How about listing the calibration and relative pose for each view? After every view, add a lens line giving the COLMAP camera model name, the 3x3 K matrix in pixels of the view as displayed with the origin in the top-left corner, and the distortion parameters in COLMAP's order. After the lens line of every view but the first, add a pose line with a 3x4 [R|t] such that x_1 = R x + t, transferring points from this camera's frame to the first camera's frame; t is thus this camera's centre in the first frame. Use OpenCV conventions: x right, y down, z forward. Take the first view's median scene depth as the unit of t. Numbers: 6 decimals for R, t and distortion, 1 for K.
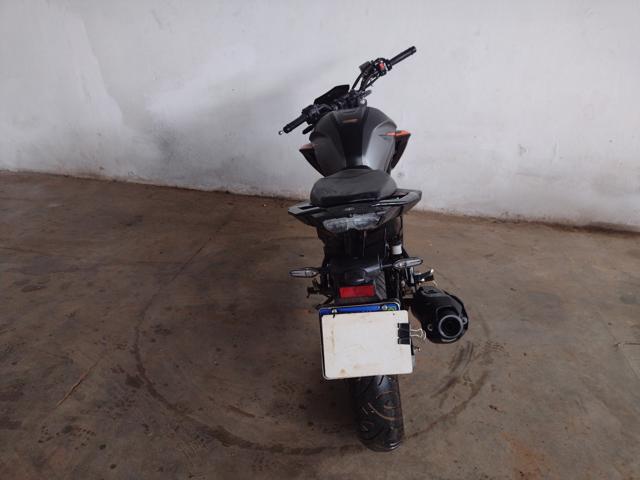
lens RADIAL K [[494.7, 0, 320.0], [0, 494.7, 240.0], [0, 0, 1]] dist [0.006910, -0.004781]
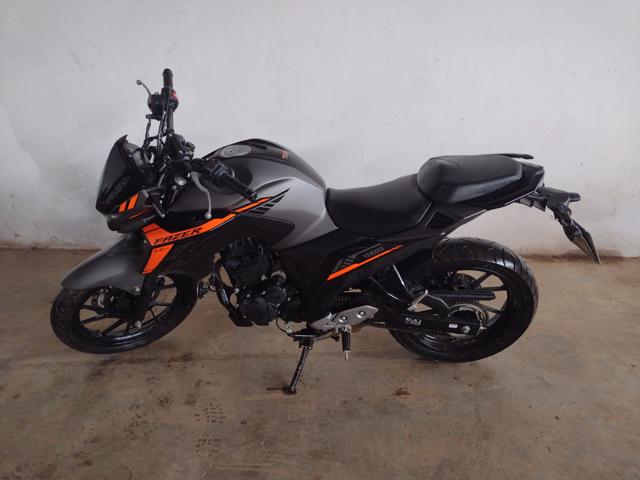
lens RADIAL K [[494.7, 0, 320.0], [0, 494.7, 240.0], [0, 0, 1]] dist [0.006910, -0.004781]
pose [[0.989596, -0.081713, 0.118414, -0.034918], [0.091962, 0.992227, -0.083837, -0.020716], [-0.110643, 0.093854, 0.989419, 0.123362]]
